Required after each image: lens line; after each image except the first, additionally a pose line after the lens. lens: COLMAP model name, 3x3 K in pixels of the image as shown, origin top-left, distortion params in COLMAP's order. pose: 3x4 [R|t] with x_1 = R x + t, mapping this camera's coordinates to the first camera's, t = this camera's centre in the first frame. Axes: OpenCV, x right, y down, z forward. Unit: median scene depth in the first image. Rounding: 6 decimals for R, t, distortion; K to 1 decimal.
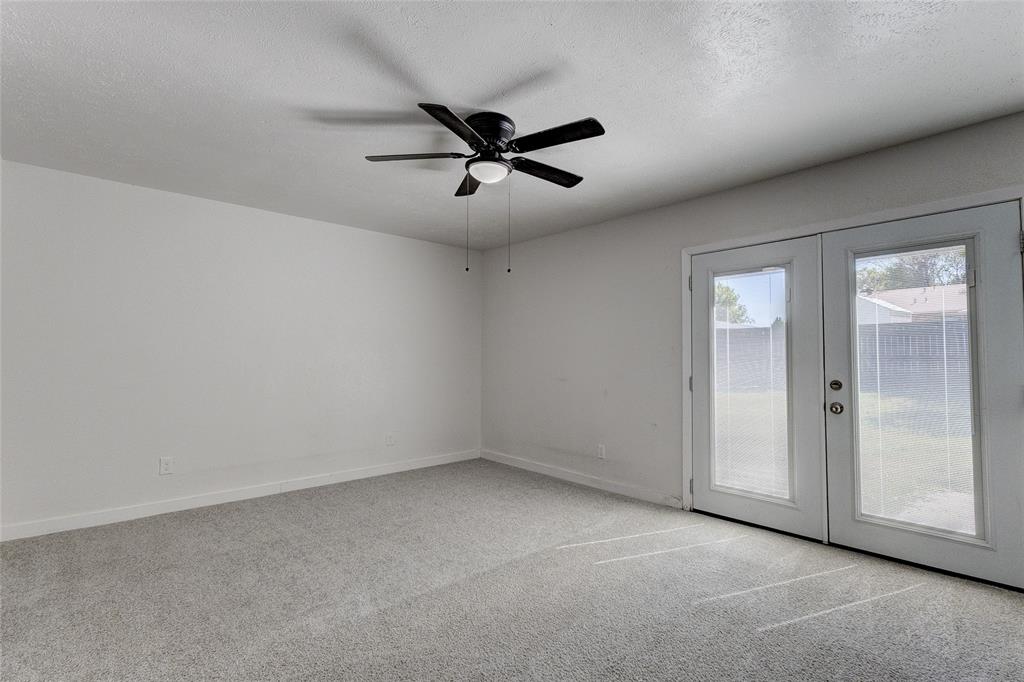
lens RADIAL K [[476.9, 0, 510.3], [0, 476.9, 341.4], [0, 0, 1]] dist [0.003829, -0.000642]
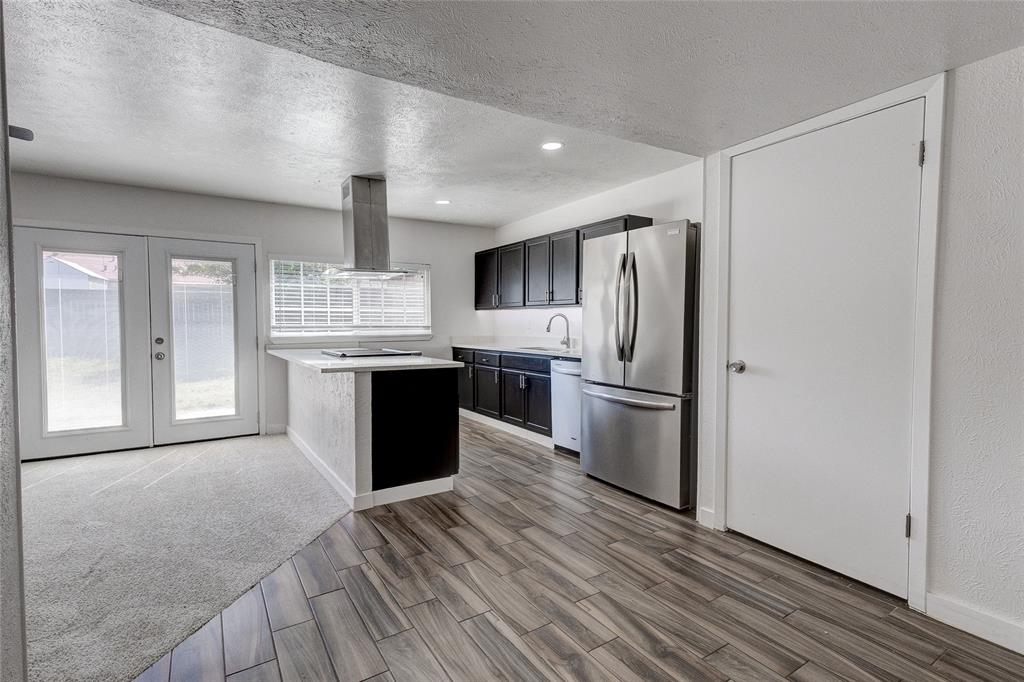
lens RADIAL K [[476.9, 0, 510.3], [0, 476.9, 341.4], [0, 0, 1]] dist [0.003829, -0.000642]
pose [[0.167278, -0.040171, 0.985091, -0.618440], [-0.033449, 0.998363, 0.046392, -0.014376], [-0.985342, -0.040711, 0.165661, -0.341738]]
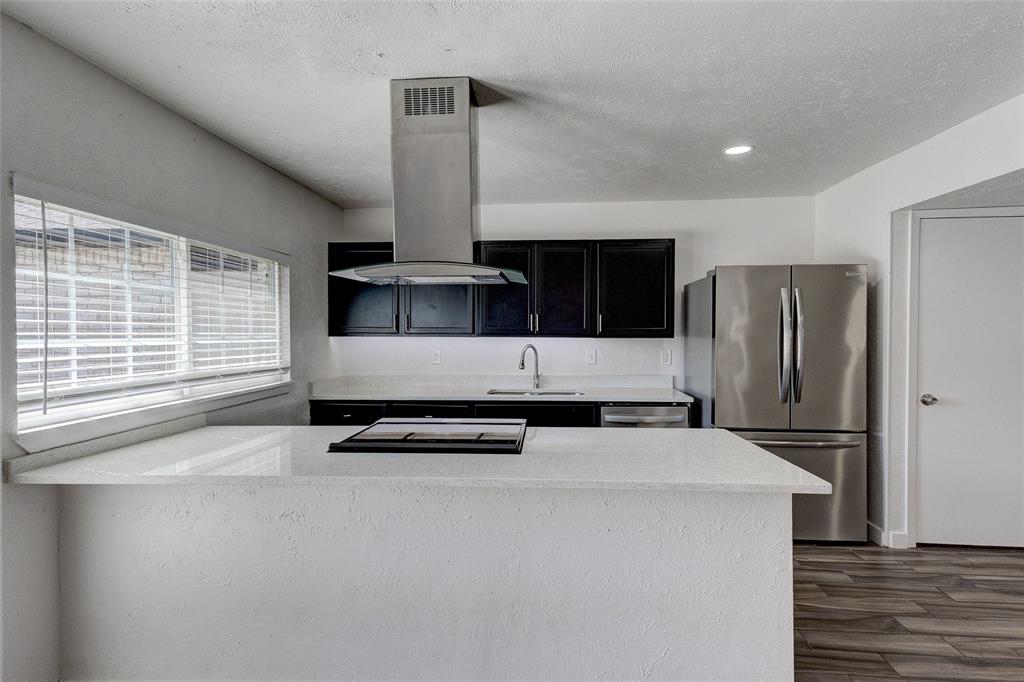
lens RADIAL K [[518.7, 0, 509.8], [0, 518.7, 344.2], [0, 0, 1]] dist [0.034171, -0.000121]
pose [[-0.682219, -0.014349, 0.731007, 0.072381], [-0.022998, 0.999734, -0.001839, -0.036284], [-0.730786, -0.018066, -0.682367, 0.774912]]
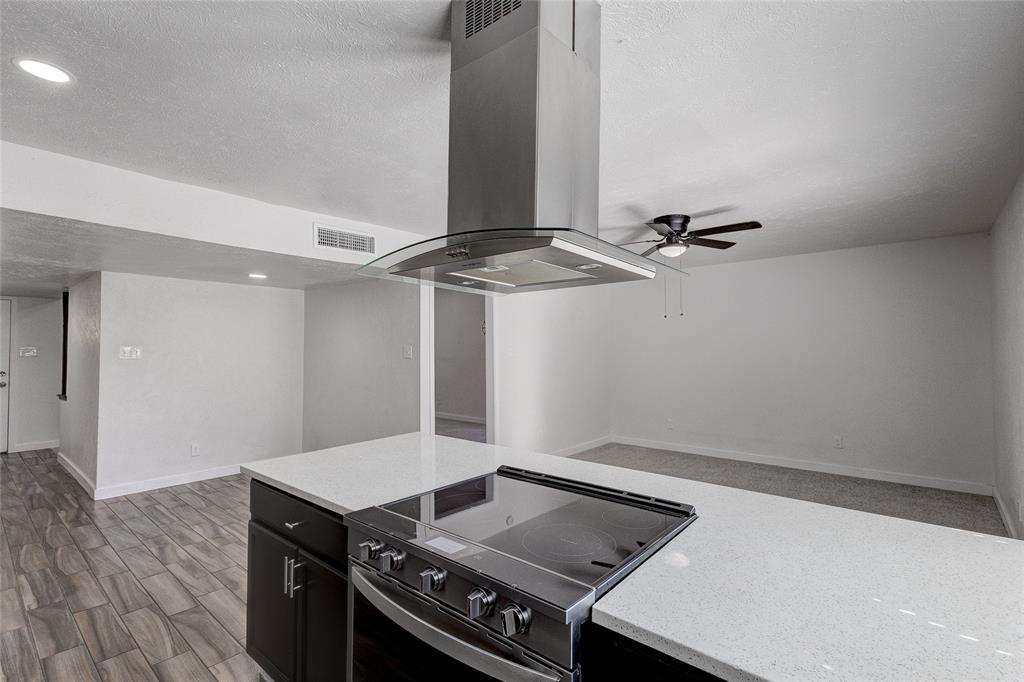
lens RADIAL K [[476.9, 0, 510.3], [0, 476.9, 341.4], [0, 0, 1]] dist [0.003829, -0.000642]
pose [[0.119015, -0.015456, -0.992772, 1.156743], [0.036057, 0.999287, -0.011235, -0.058145], [0.992238, -0.034459, 0.119487, 0.243773]]
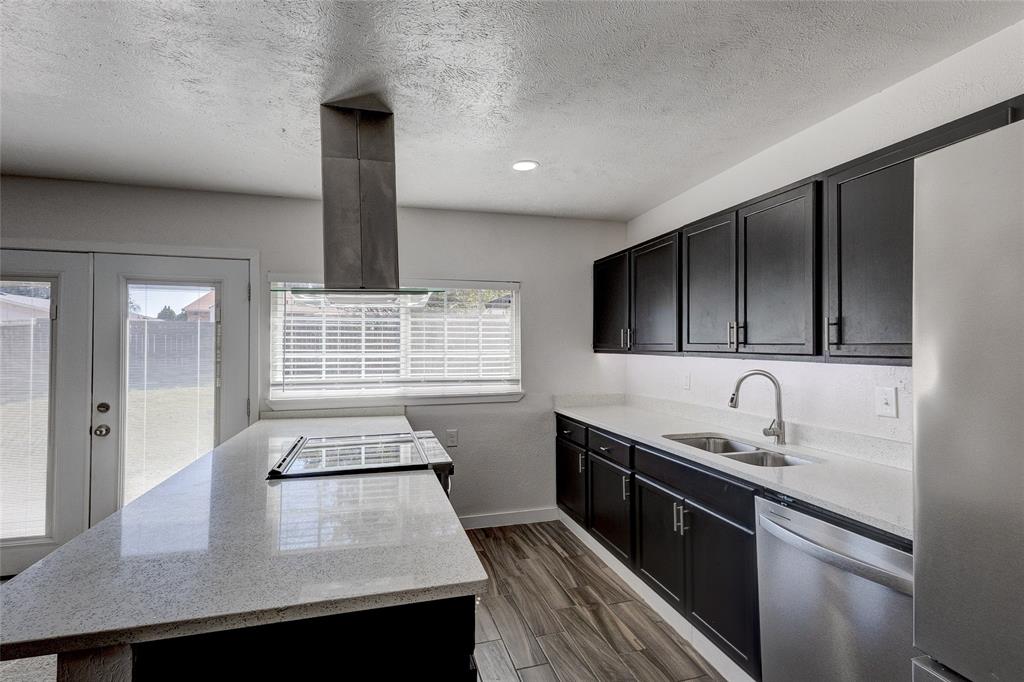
lens RADIAL K [[476.9, 0, 510.3], [0, 476.9, 341.4], [0, 0, 1]] dist [0.003829, -0.000642]
pose [[0.444373, 0.011329, 0.895770, 0.158797], [-0.030883, 0.999519, 0.002679, -0.077268], [-0.895309, -0.028855, 0.444509, -0.211256]]
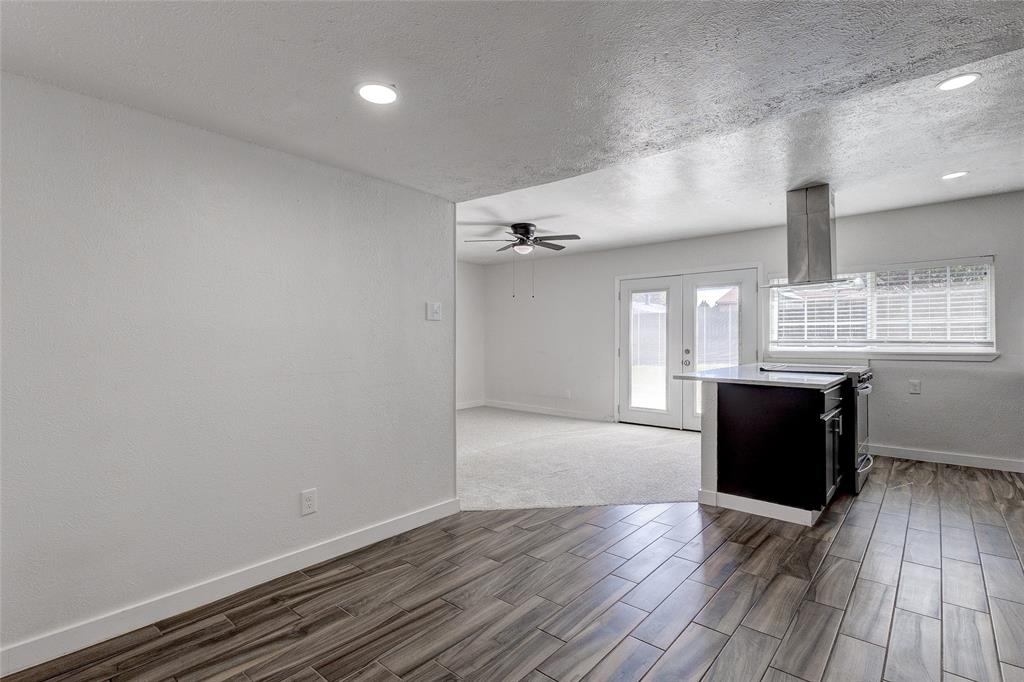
lens RADIAL K [[476.9, 0, 510.3], [0, 476.9, 341.4], [0, 0, 1]] dist [0.003829, -0.000642]
pose [[0.994333, -0.004395, 0.106215, -0.277384], [-0.000050, 0.999126, 0.041806, -0.034945], [-0.106306, -0.041574, 0.993464, -0.932815]]
